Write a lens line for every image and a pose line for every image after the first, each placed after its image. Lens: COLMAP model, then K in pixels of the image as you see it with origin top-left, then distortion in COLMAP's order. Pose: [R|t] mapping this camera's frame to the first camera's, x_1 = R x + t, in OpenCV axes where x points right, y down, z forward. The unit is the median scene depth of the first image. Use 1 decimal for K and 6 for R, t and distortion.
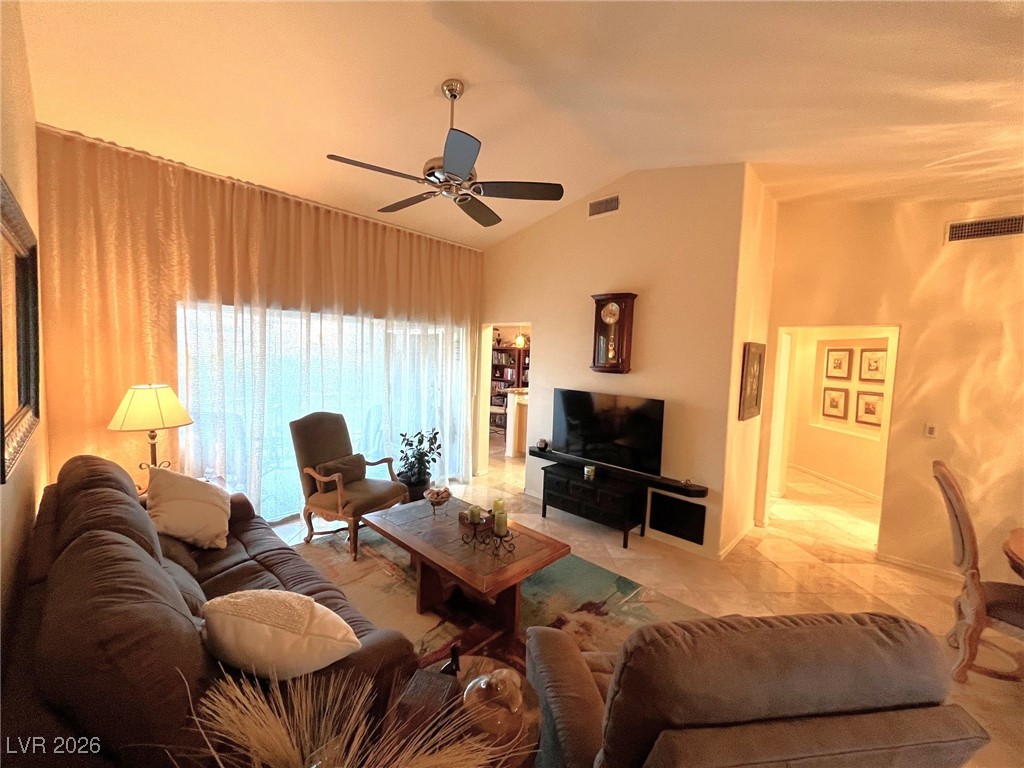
lens RADIAL K [[408.9, 0, 514.8], [0, 408.9, 379.7], [0, 0, 1]] dist [-0.001011, -0.000602]
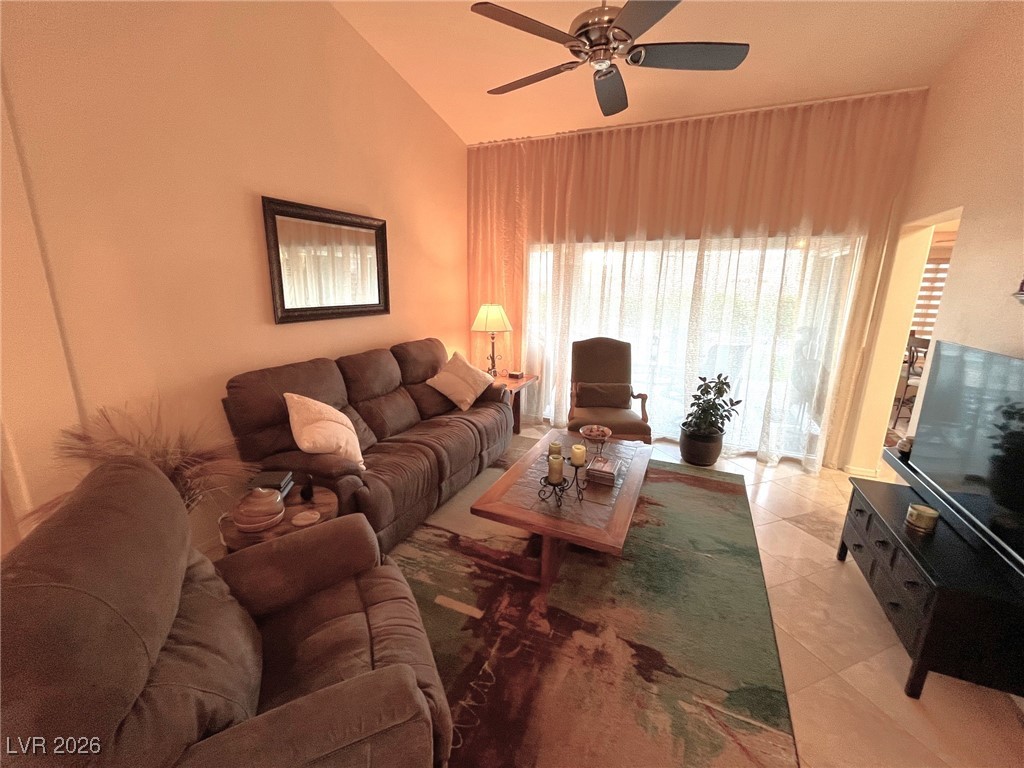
lens RADIAL K [[408.9, 0, 507.7], [0, 408.9, 380.4], [0, 0, 1]] dist [-0.001011, -0.000602]
pose [[0.326443, 0.192747, -0.925356, 0.503411], [-0.060608, 0.981242, 0.183007, 0.008839], [0.943272, -0.003658, 0.332002, 0.449542]]
